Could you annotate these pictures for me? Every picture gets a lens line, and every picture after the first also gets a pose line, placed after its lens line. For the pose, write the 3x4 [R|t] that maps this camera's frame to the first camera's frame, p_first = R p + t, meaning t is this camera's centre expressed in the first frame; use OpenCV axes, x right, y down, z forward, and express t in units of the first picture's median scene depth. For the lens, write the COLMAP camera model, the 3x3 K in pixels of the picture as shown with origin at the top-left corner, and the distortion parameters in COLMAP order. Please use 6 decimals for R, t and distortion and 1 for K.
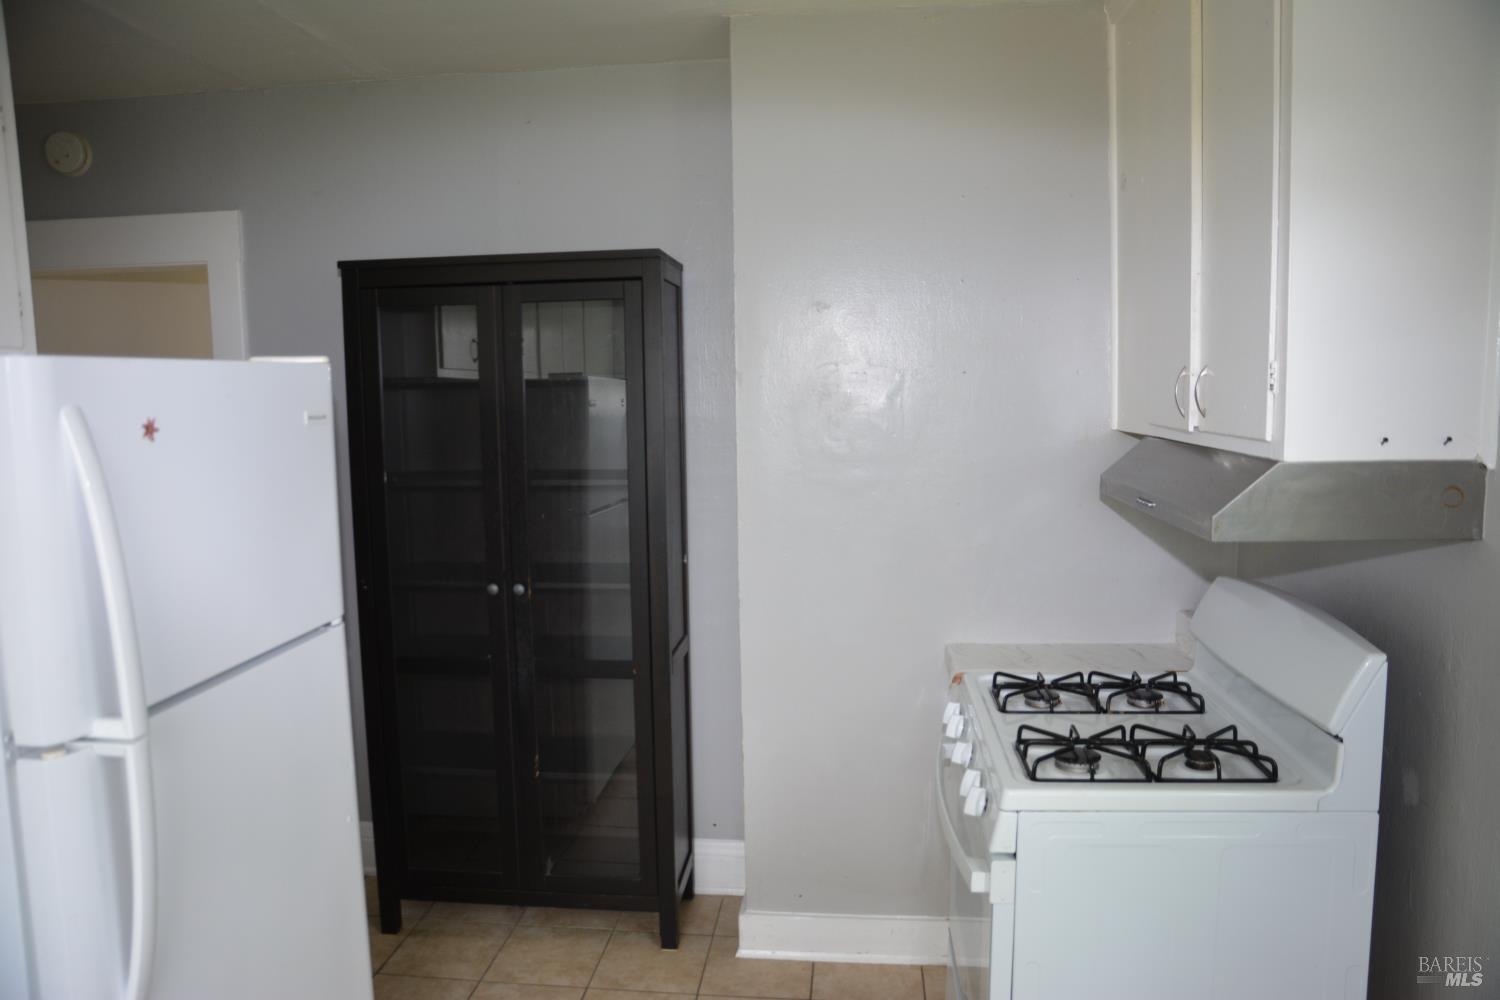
lens RADIAL K [[1052.6, 0, 745.7], [0, 1052.6, 506.5], [0, 0, 1]] dist [-0.110712, 0.076991]
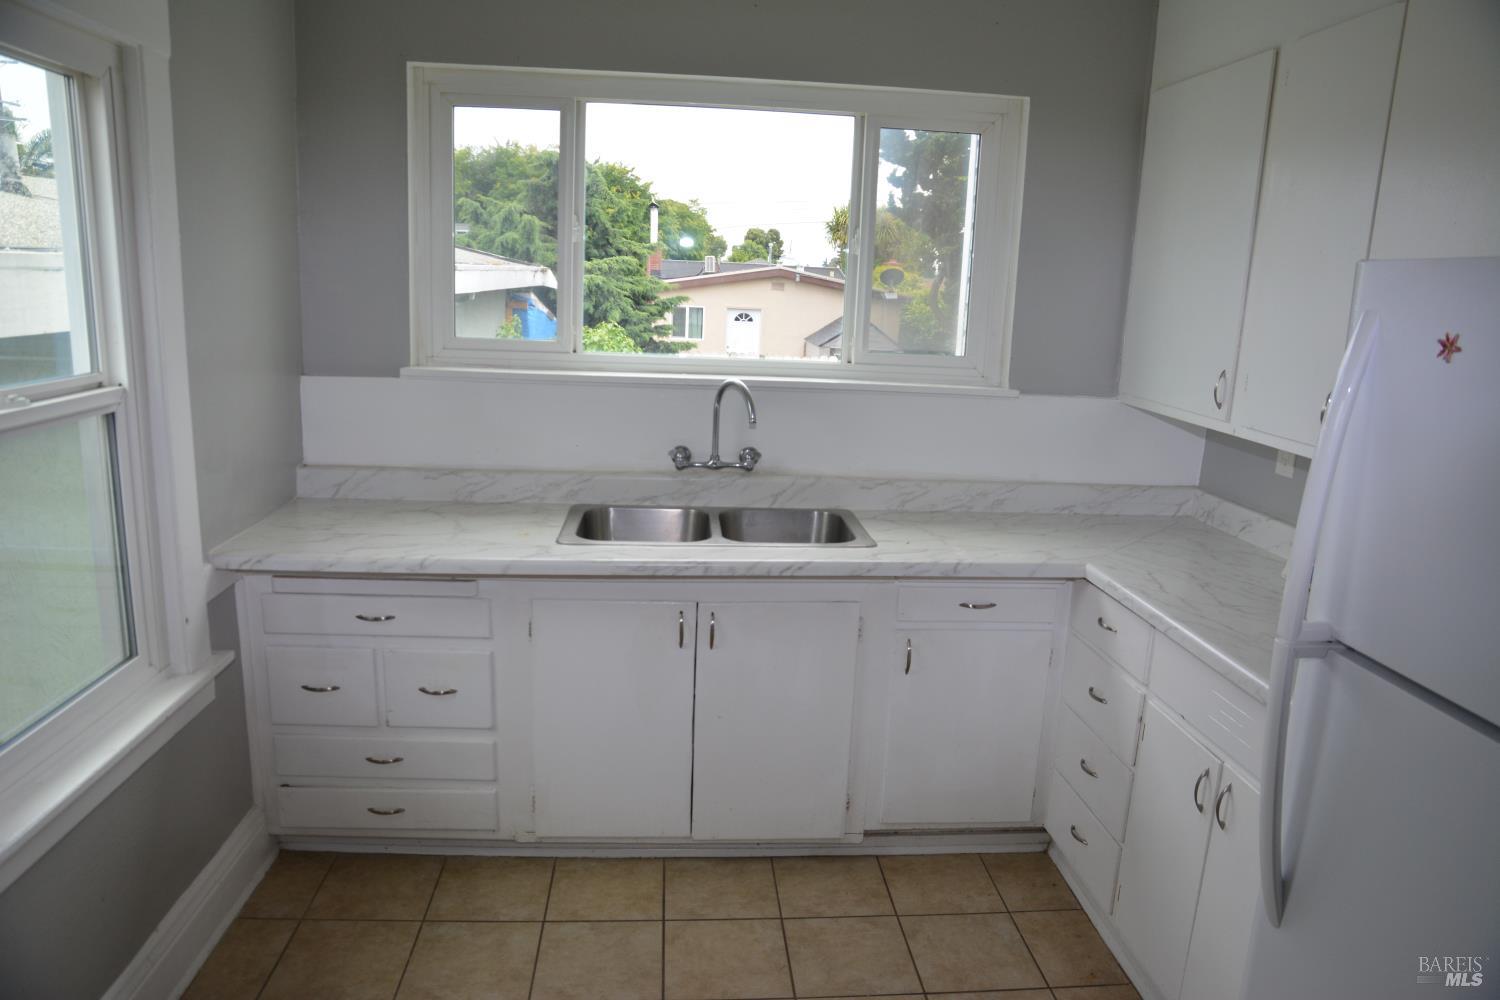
lens RADIAL K [[1052.6, 0, 745.7], [0, 1052.6, 506.5], [0, 0, 1]] dist [-0.110712, 0.076991]
pose [[-0.984558, 0.015121, -0.174405, 0.055385], [-0.043445, 0.943990, 0.327101, -0.100955], [0.169583, 0.329627, -0.928756, 0.875282]]
